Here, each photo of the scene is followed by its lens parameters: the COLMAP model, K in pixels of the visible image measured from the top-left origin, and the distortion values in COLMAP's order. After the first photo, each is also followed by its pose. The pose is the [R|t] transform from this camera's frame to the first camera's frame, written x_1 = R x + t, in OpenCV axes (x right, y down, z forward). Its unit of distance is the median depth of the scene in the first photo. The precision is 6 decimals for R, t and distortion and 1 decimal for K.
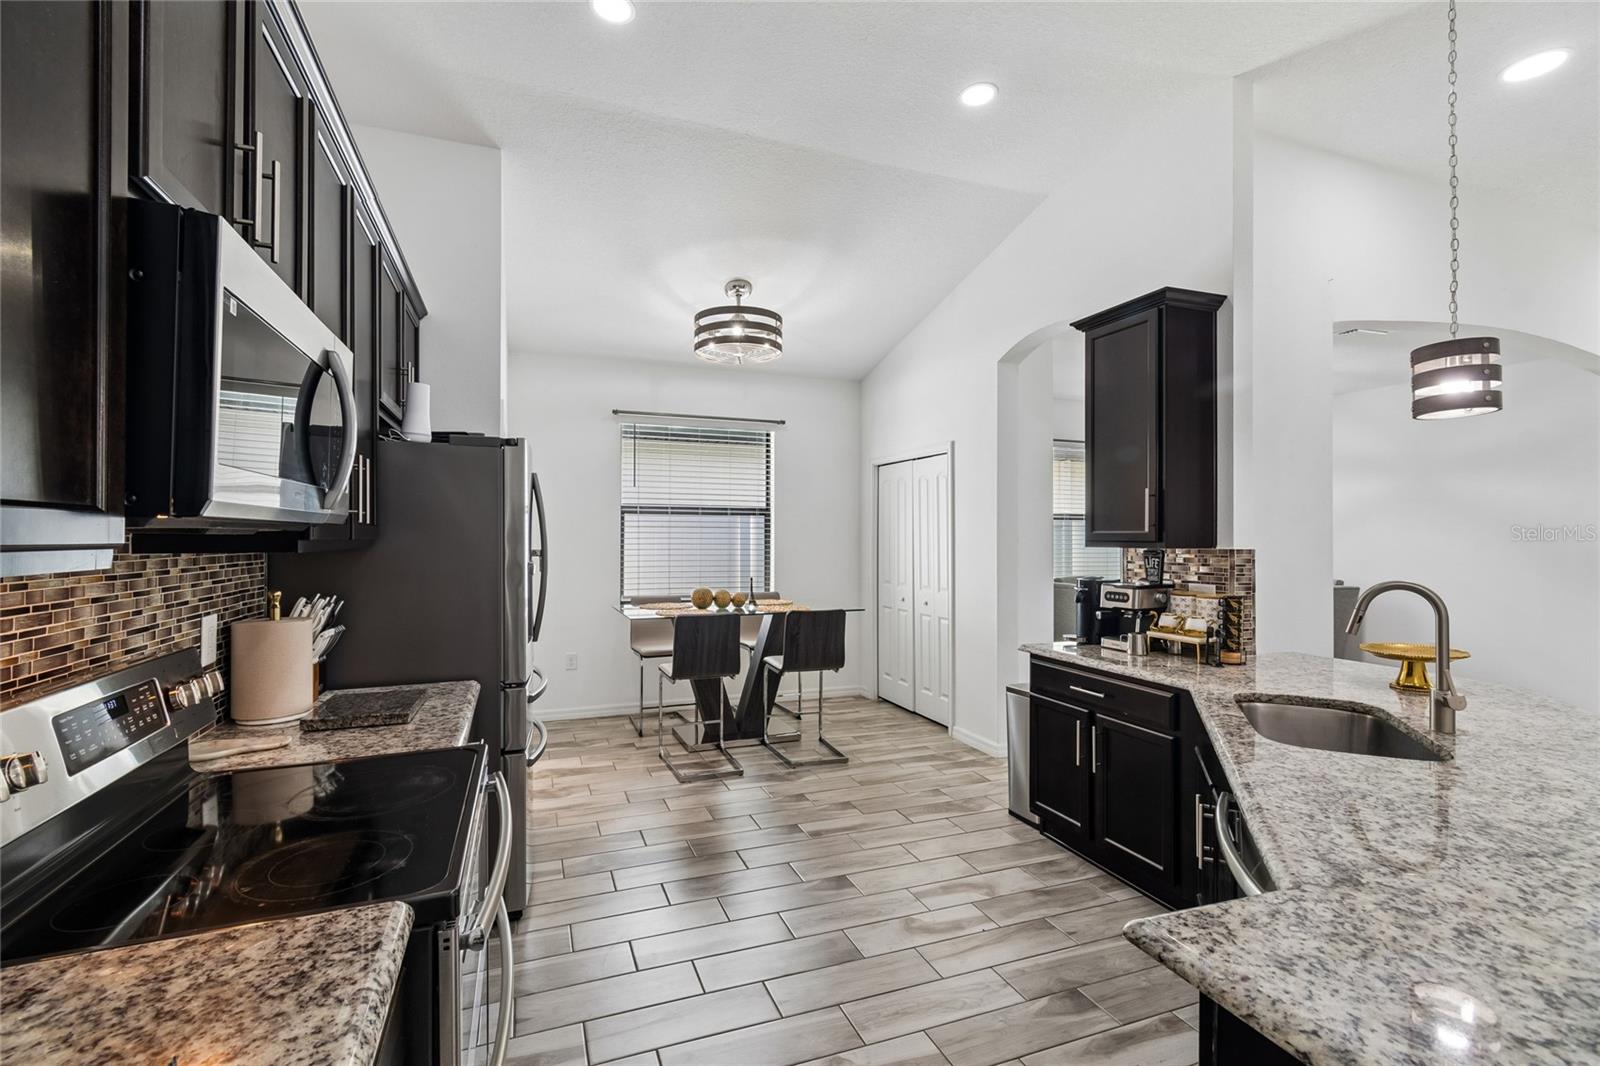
lens RADIAL K [[709.9, 0, 791.7], [0, 709.9, 531.0], [0, 0, 1]] dist [0.003706, -0.002839]
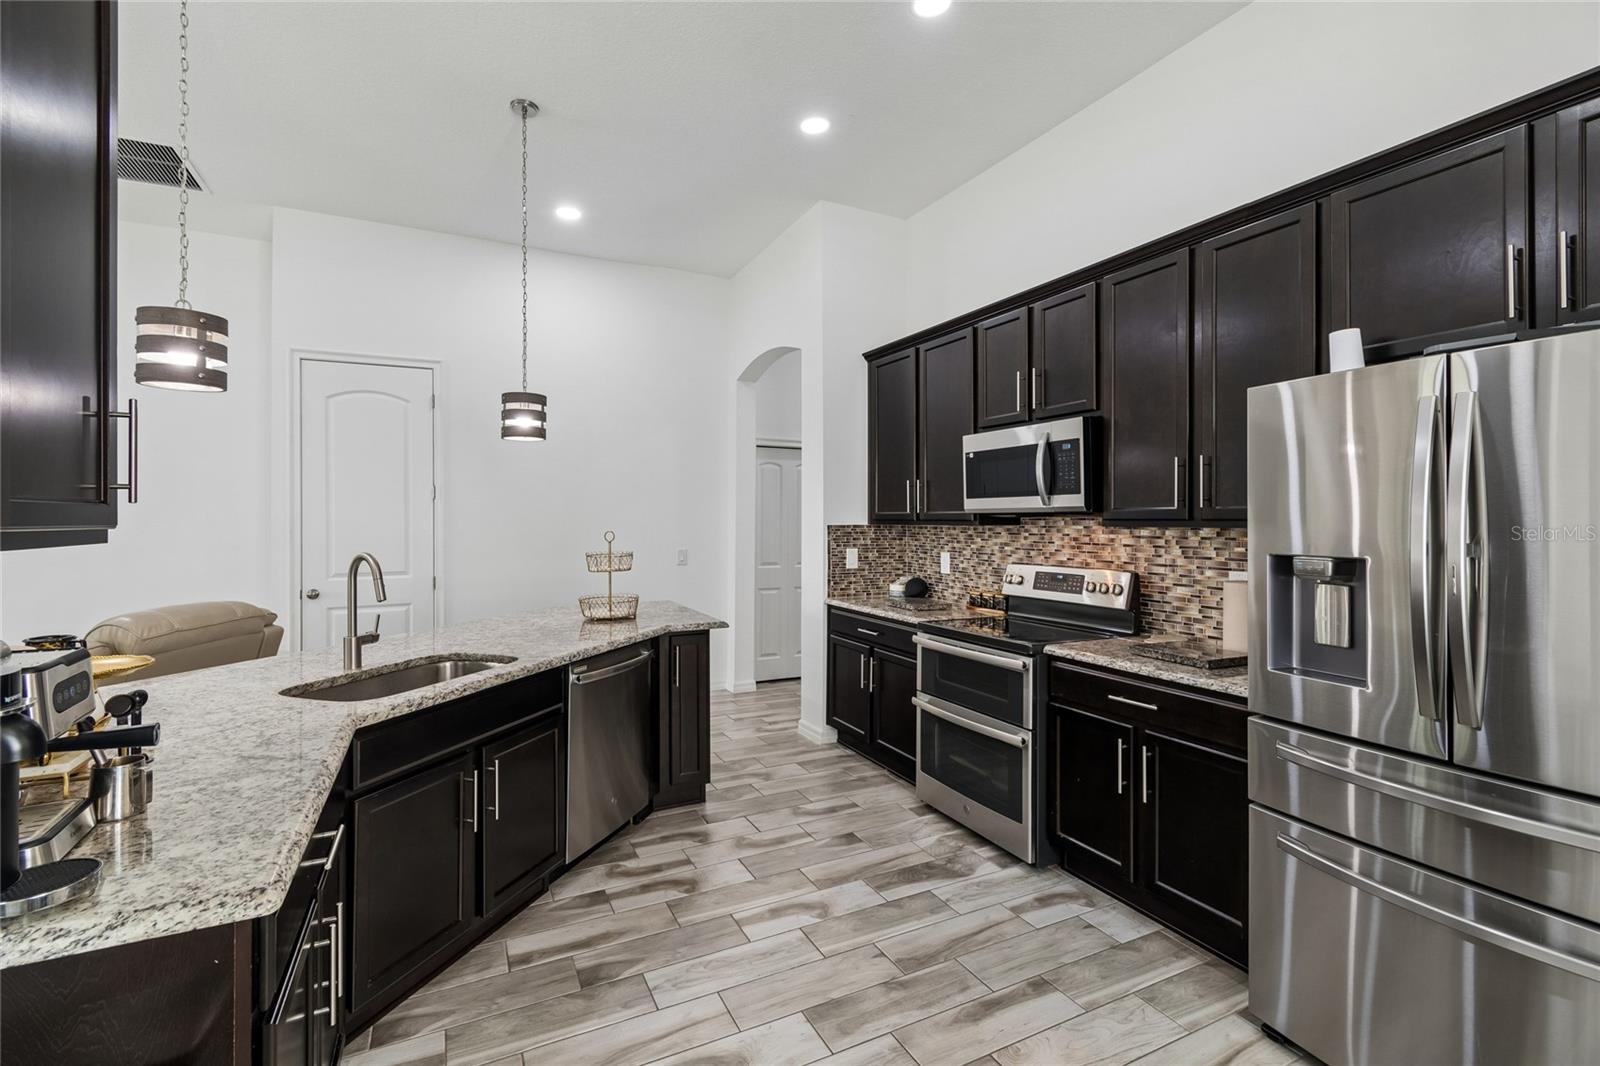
lens RADIAL K [[709.9, 0, 790.2], [0, 709.9, 514.4], [0, 0, 1]] dist [0.003706, -0.002839]
pose [[-0.995137, -0.004387, -0.098407, 0.151940], [-0.002946, 0.999886, -0.014788, 0.014065], [0.098460, -0.014426, -0.995036, 1.377443]]
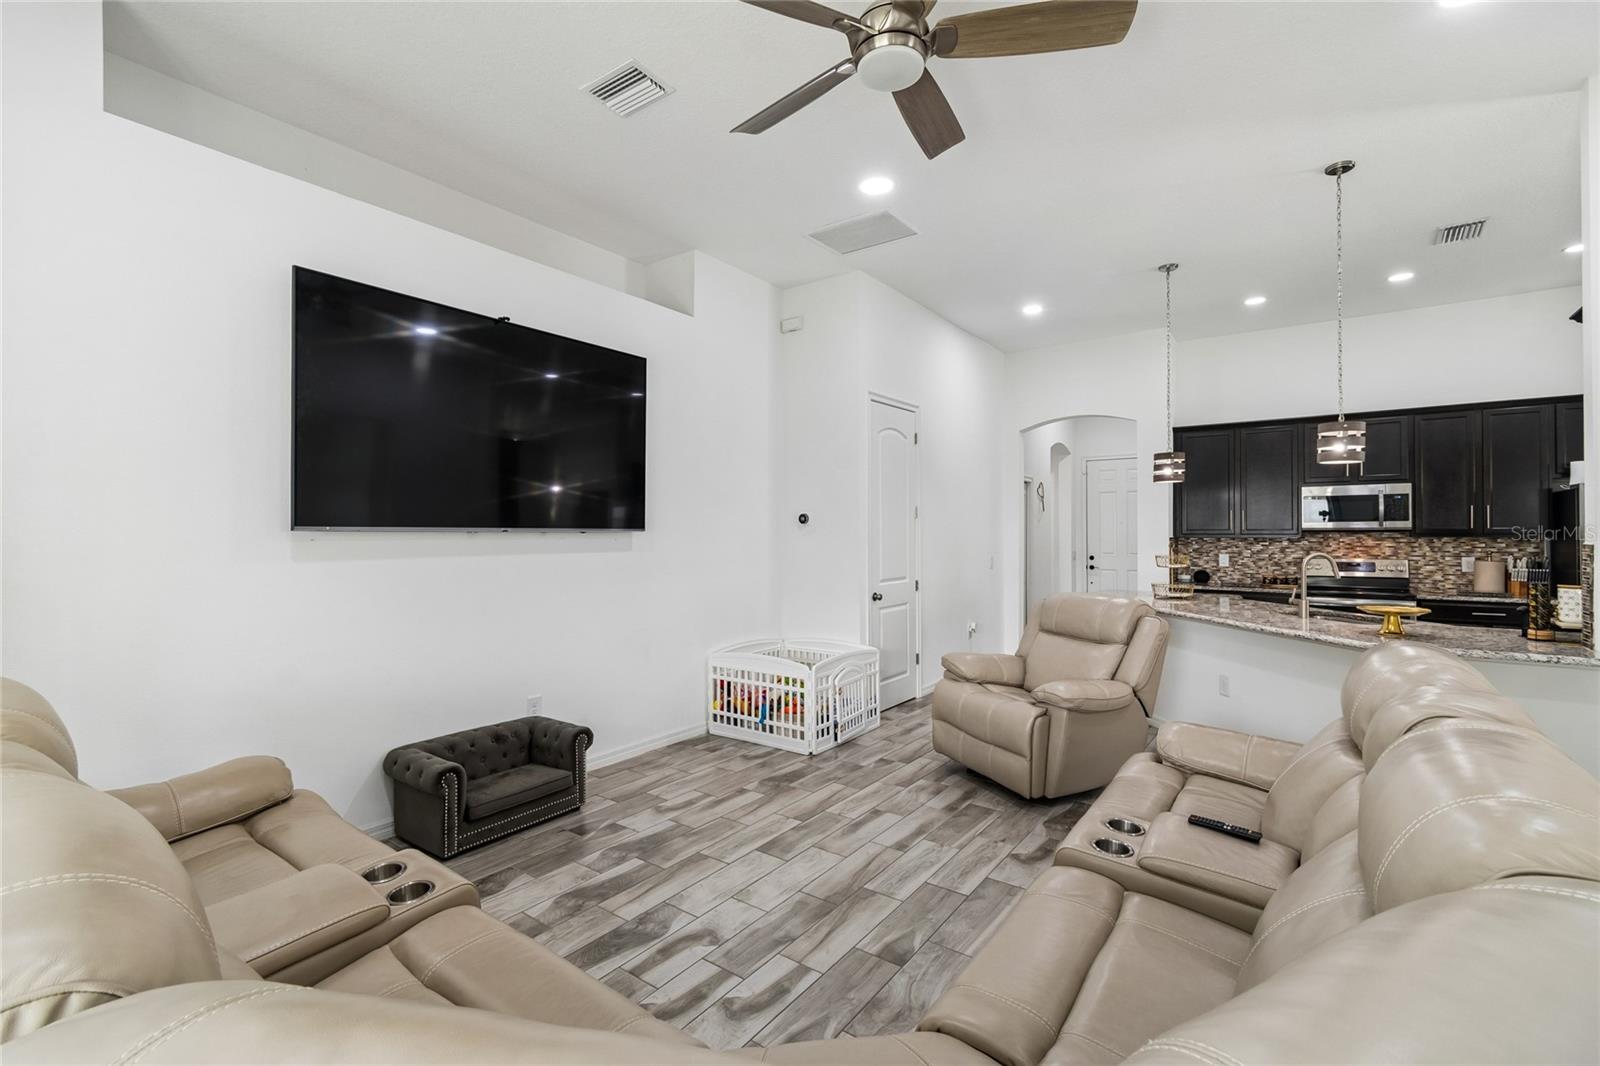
lens RADIAL K [[709.9, 0, 794.4], [0, 709.9, 533.5], [0, 0, 1]] dist [0.003706, -0.002839]
pose [[-0.848760, -0.000717, -0.528778, 2.038624], [0.003196, 0.999974, -0.006486, 0.012237], [0.528769, -0.007195, -0.848735, 1.230434]]
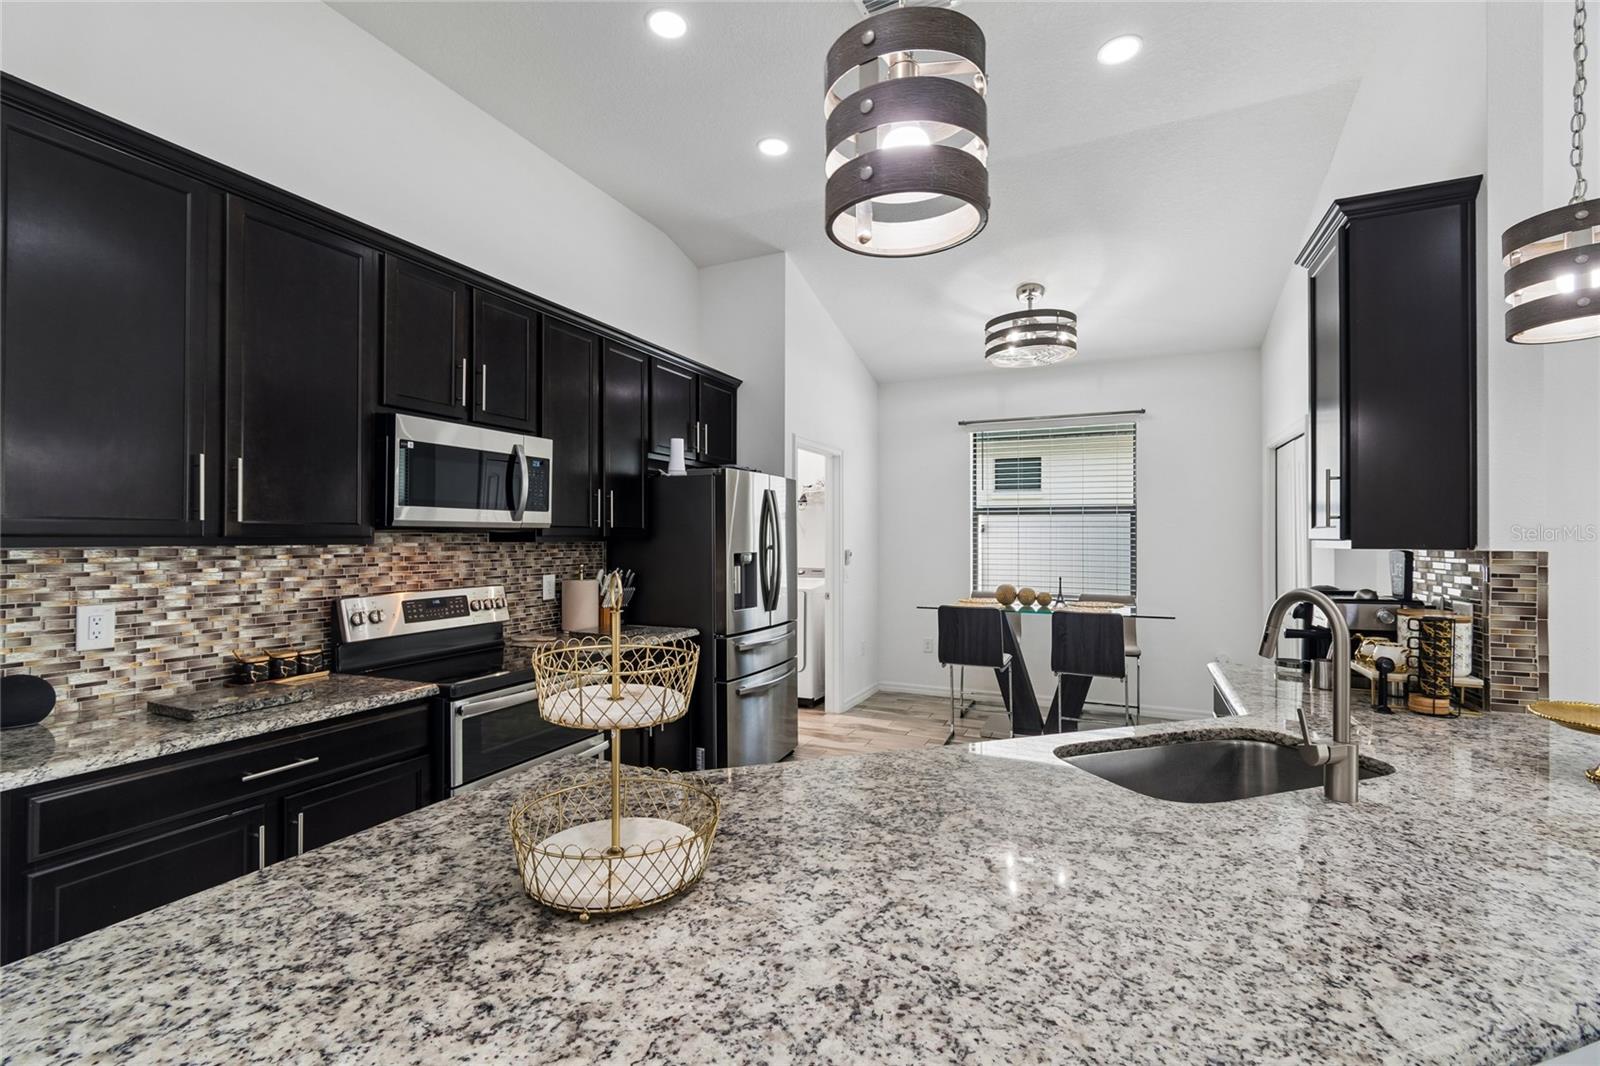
lens RADIAL K [[709.9, 0, 782.9], [0, 709.9, 530.8], [0, 0, 1]] dist [0.003706, -0.002839]
pose [[0.694805, -0.007937, -0.719155, 0.611019], [0.005753, 0.999968, -0.005478, 0.006477], [0.719176, -0.000331, 0.694828, 0.053528]]
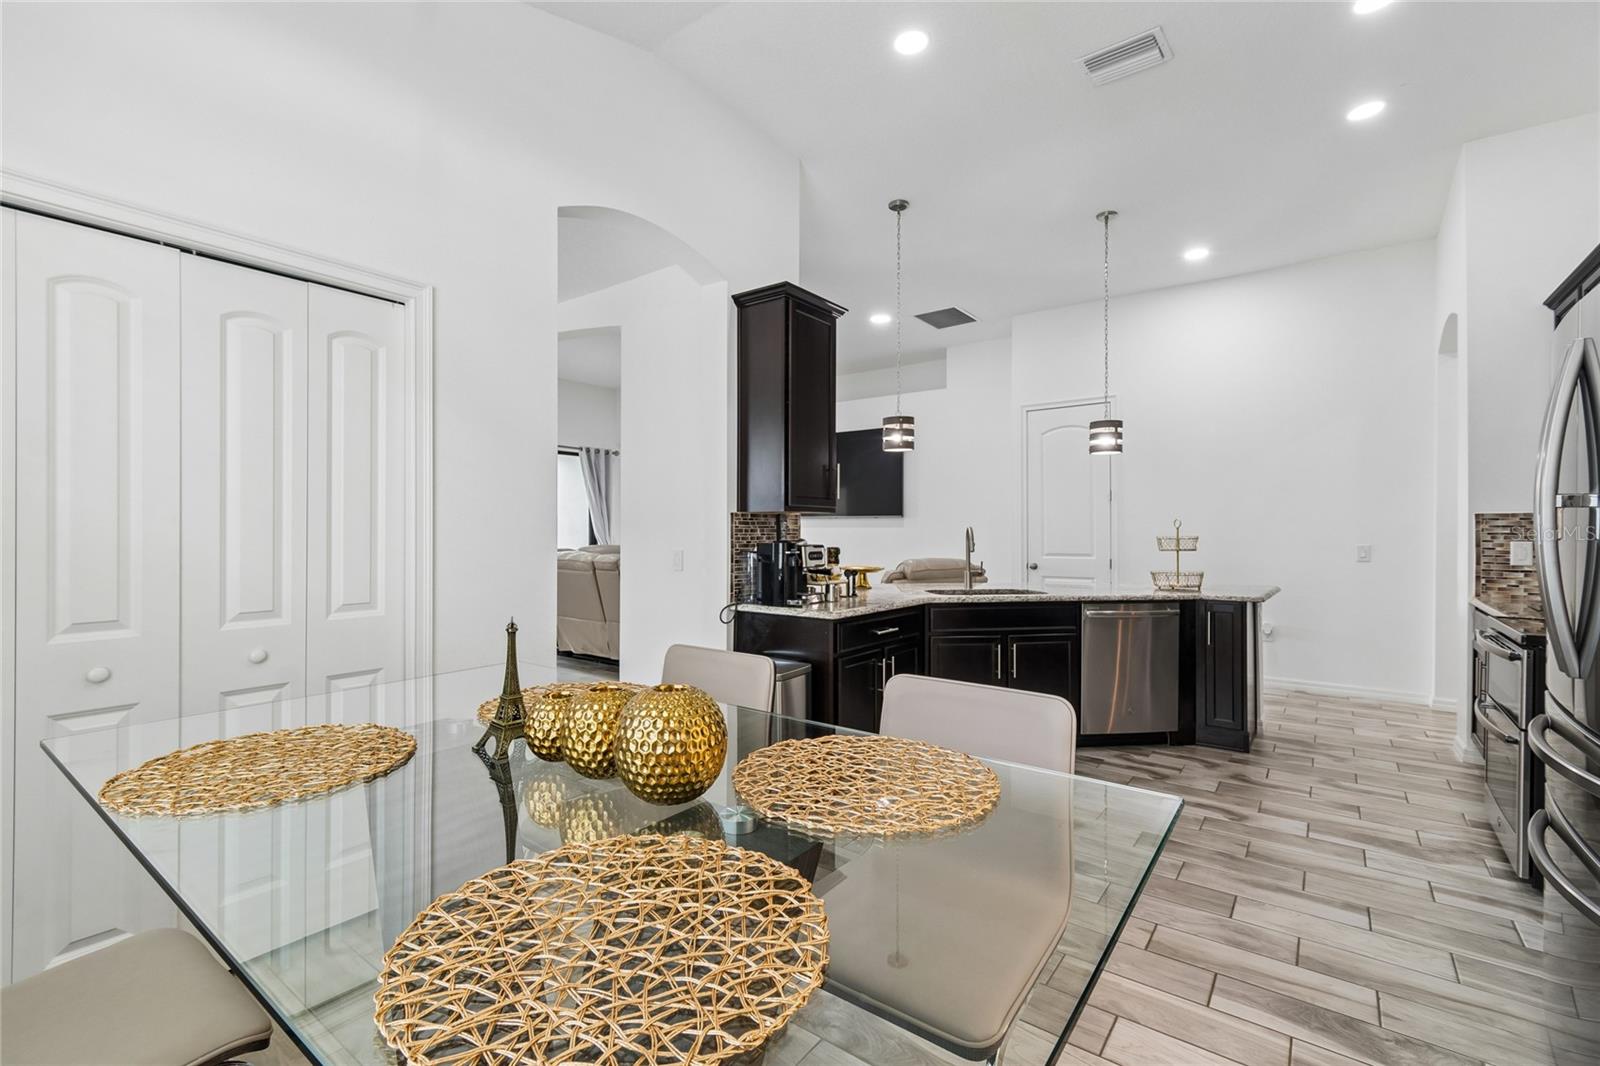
lens RADIAL K [[709.9, 0, 780.8], [0, 709.9, 526.1], [0, 0, 1]] dist [0.003706, -0.002839]
pose [[-0.523994, -0.001241, 0.851721, -0.467663], [-0.010109, 0.999938, -0.004762, 0.053059], [-0.851662, -0.011105, -0.523974, 1.640371]]
